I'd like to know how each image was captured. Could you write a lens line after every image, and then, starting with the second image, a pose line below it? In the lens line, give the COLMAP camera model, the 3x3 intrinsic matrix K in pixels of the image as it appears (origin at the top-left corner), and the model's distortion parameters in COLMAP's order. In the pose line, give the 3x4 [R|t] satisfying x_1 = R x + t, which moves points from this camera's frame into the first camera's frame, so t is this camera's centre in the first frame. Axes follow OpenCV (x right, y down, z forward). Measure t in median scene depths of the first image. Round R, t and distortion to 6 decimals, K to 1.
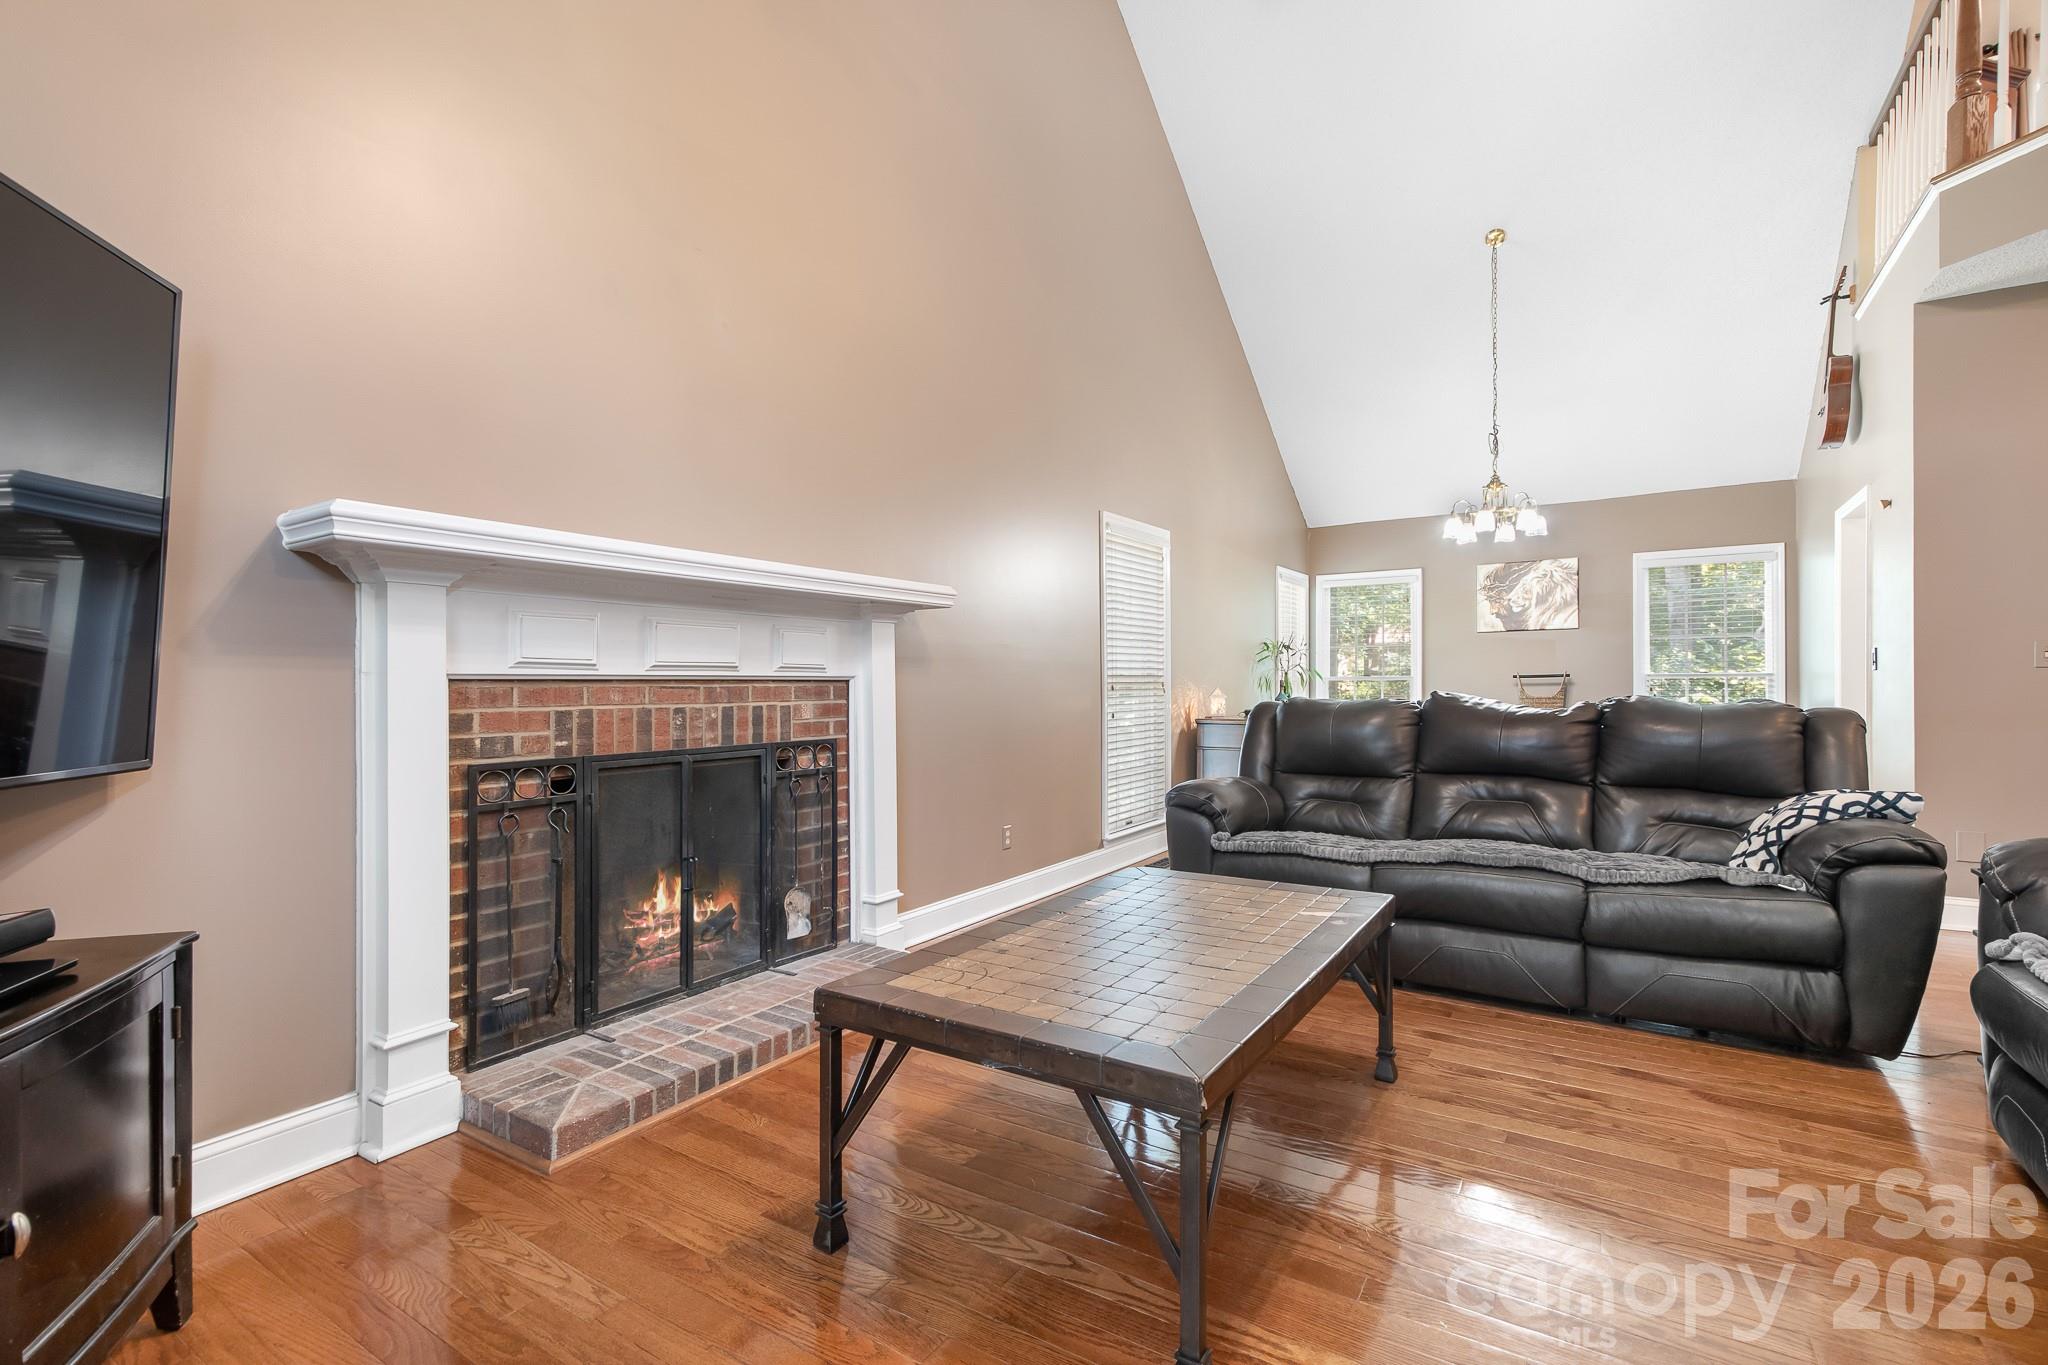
lens RADIAL K [[929.2, 0, 1024.3], [0, 929.2, 685.7], [0, 0, 1]] dist [0.010643, 0.000172]
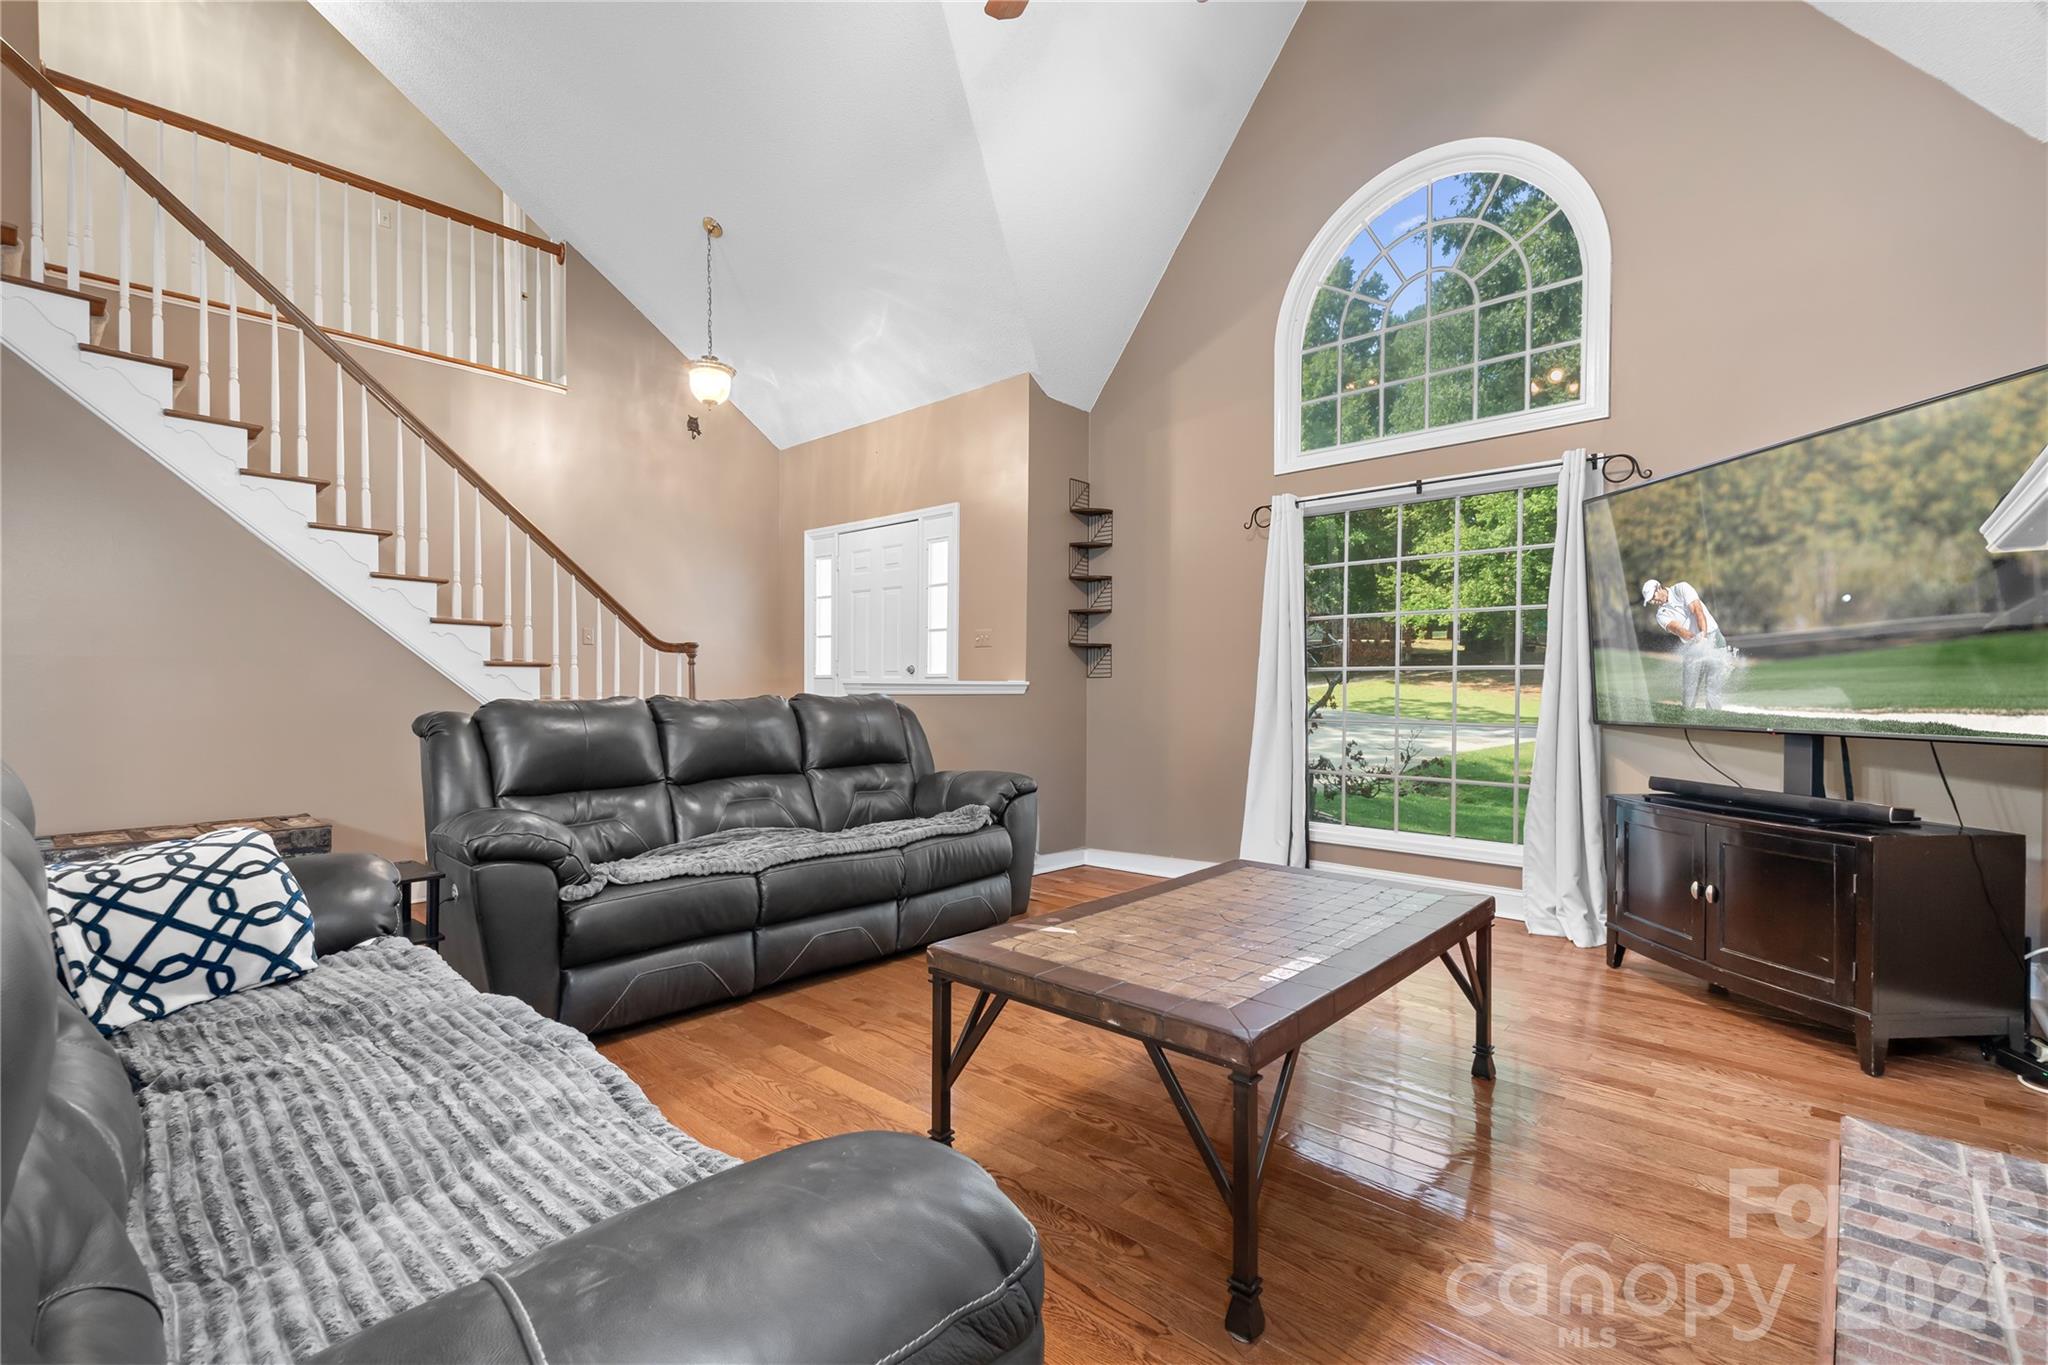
lens RADIAL K [[929.2, 0, 1027.6], [0, 929.2, 686.5], [0, 0, 1]] dist [0.010643, 0.000172]
pose [[-0.988480, 0.003514, 0.151312, 0.110750], [0.003512, 0.999994, -0.000282, 0.000021], [-0.151312, 0.000253, -0.988486, 1.042242]]
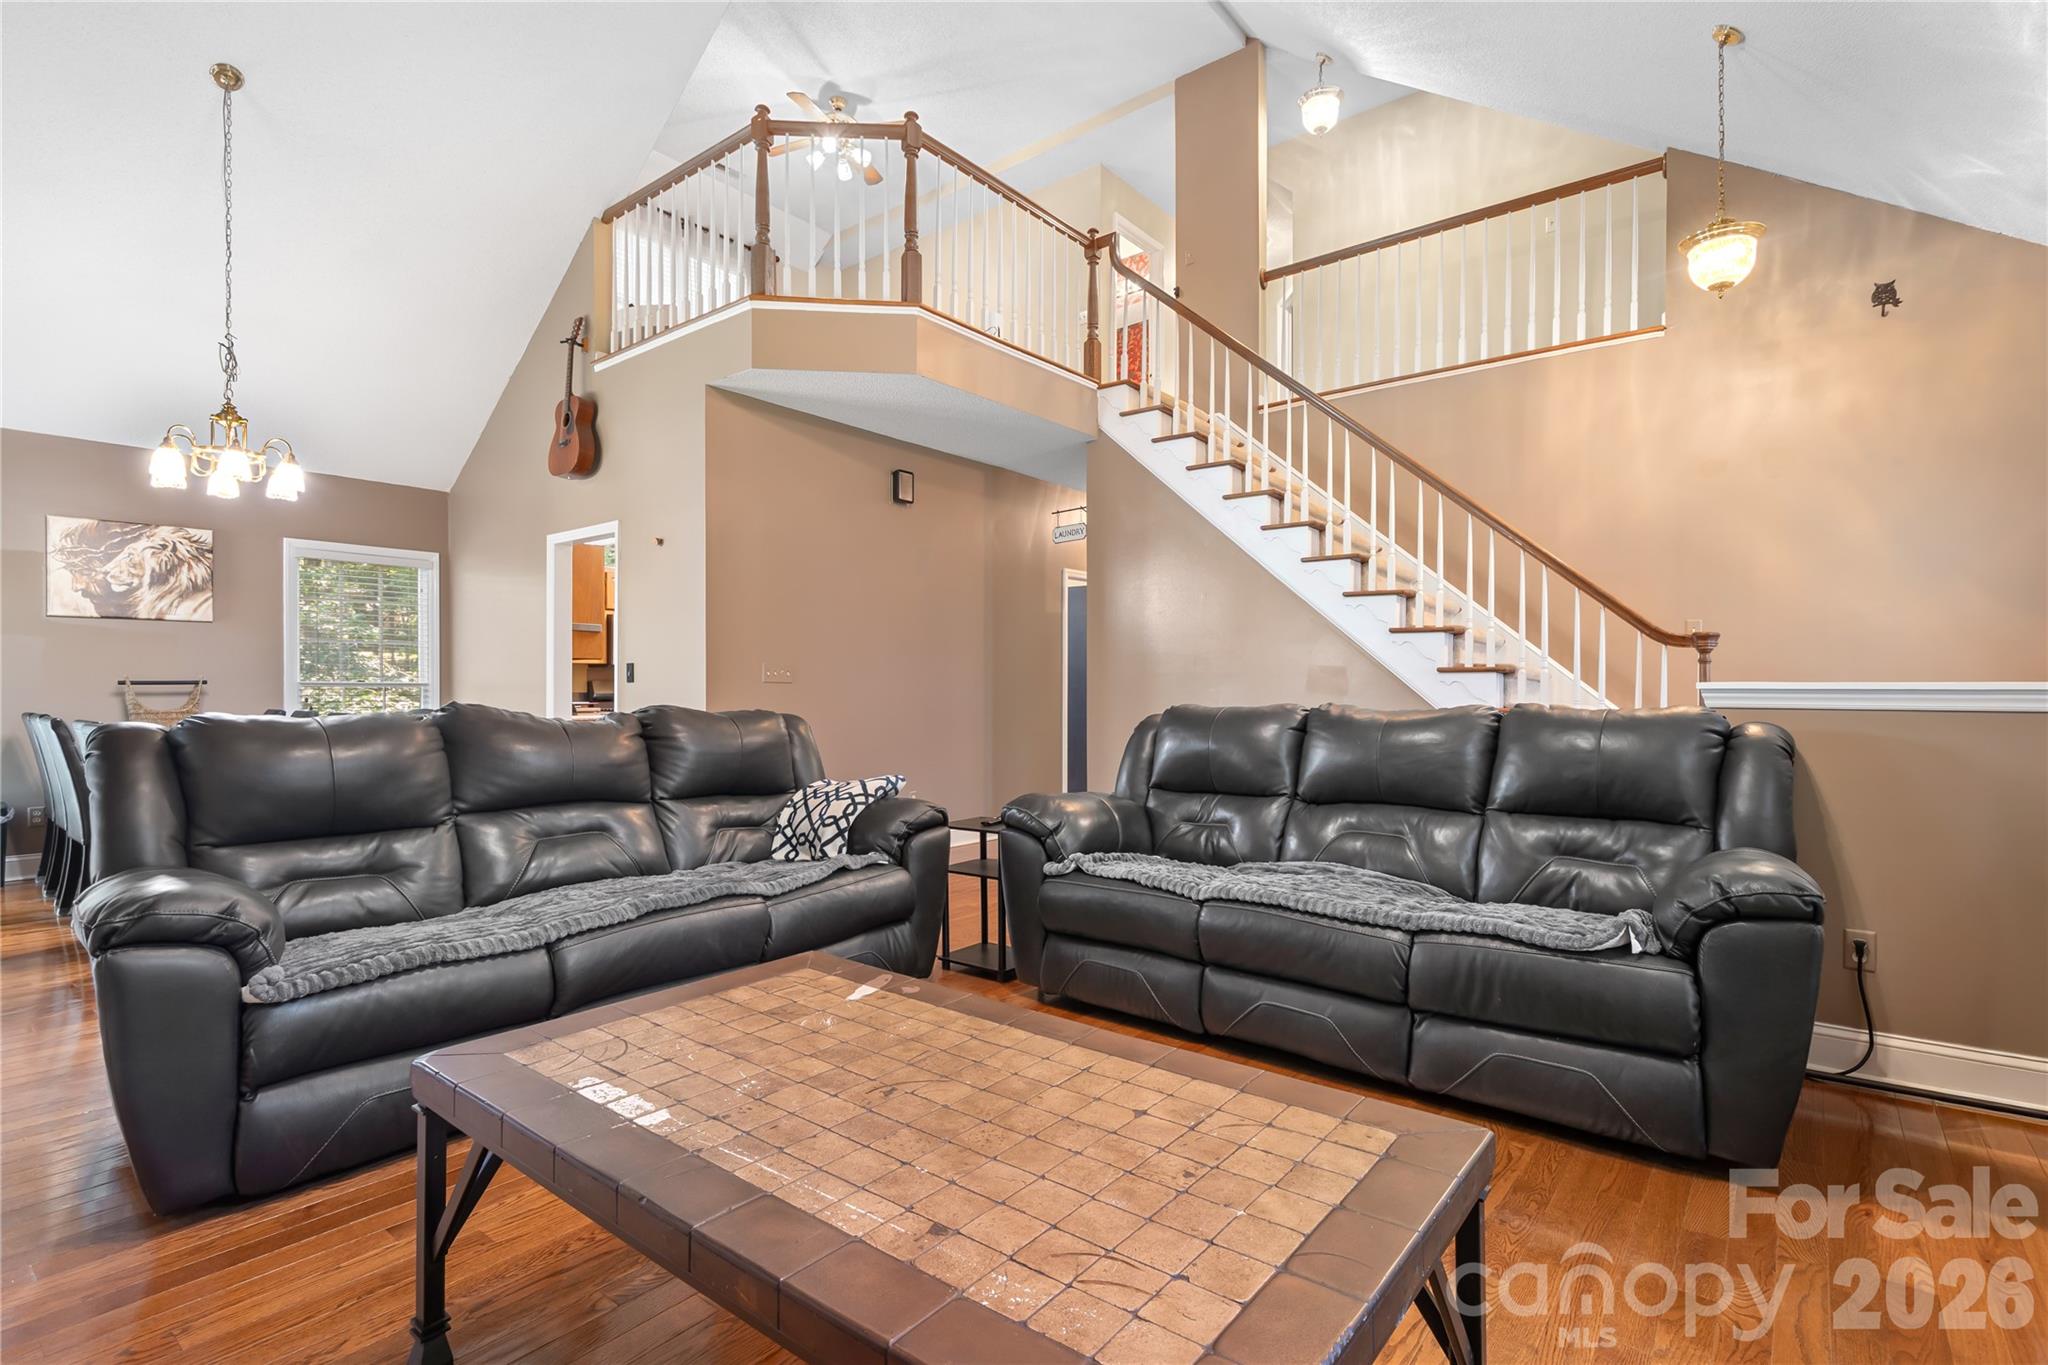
lens RADIAL K [[966.9, 0, 1027.5], [0, 966.9, 693.5], [0, 0, 1]] dist [0.003279, 0.000513]
pose [[0.100244, 0.004146, 0.994954, -0.246775], [-0.000293, 0.999991, -0.004137, 0.002385], [-0.994963, 0.000124, 0.100244, 0.424426]]
